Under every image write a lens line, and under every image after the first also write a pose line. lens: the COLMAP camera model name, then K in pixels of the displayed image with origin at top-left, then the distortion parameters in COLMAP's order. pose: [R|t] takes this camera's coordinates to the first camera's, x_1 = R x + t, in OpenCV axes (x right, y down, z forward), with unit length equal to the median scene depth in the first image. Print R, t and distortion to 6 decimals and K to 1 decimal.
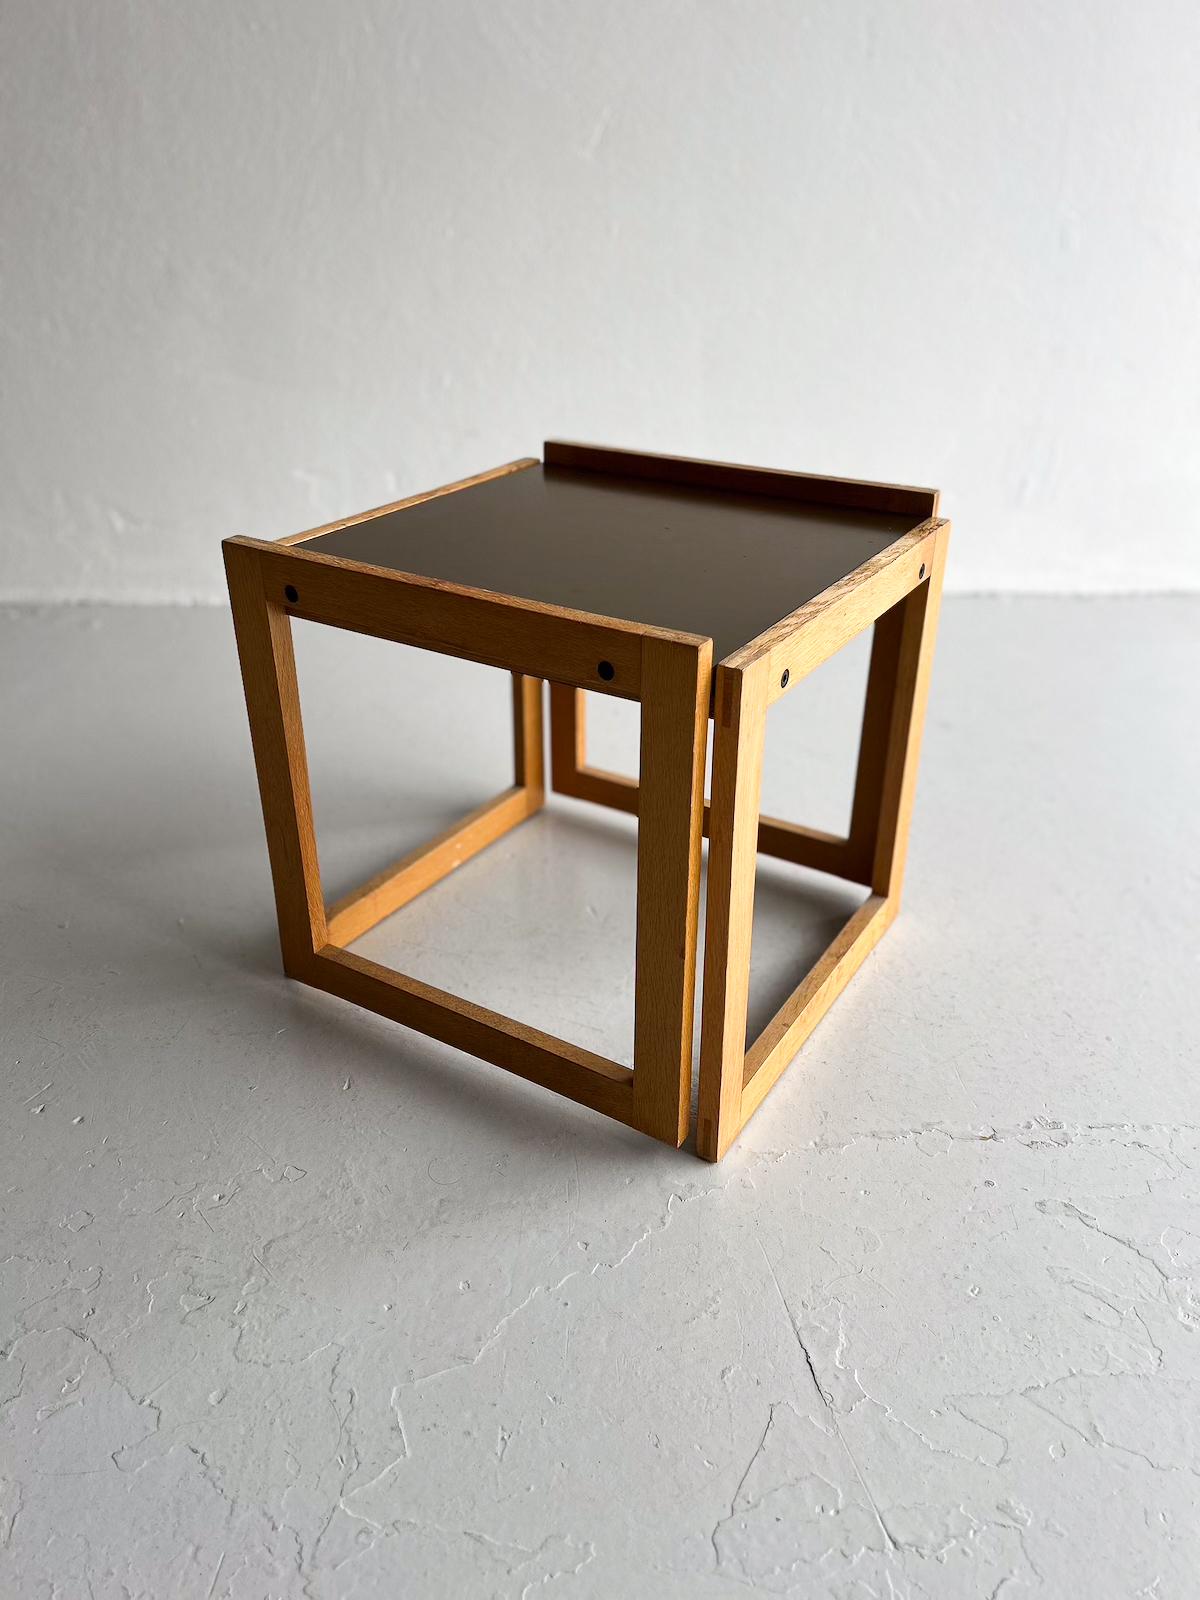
lens RADIAL K [[1225.4, 0, 592.8], [0, 1225.4, 813.0], [0, 0, 1]] dist [0.031975, -0.048722]
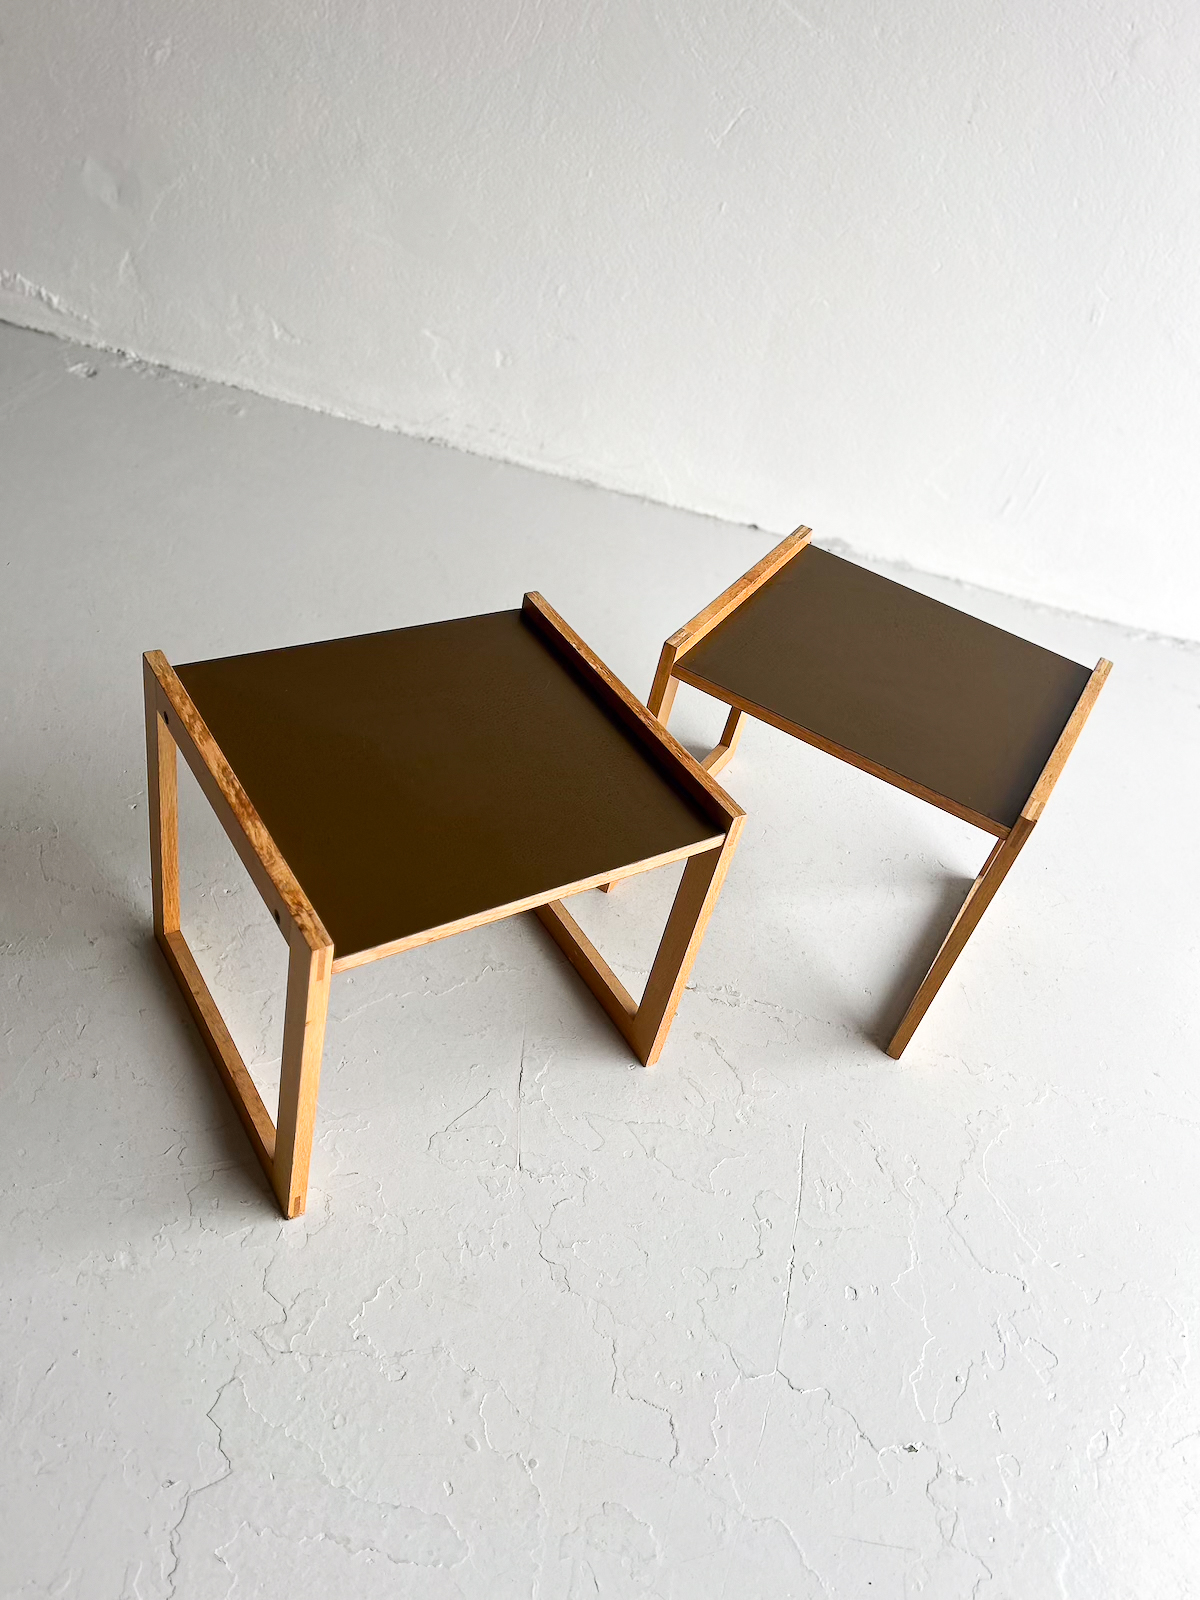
lens RADIAL K [[1224.8, 0, 601.0], [0, 1224.8, 811.4], [0, 0, 1]] dist [0.035415, -0.047089]
pose [[0.959746, 0.279622, -0.026457, 0.211310], [-0.269068, 0.942348, 0.198955, -0.276712], [0.080564, -0.183828, 0.979651, -0.613716]]
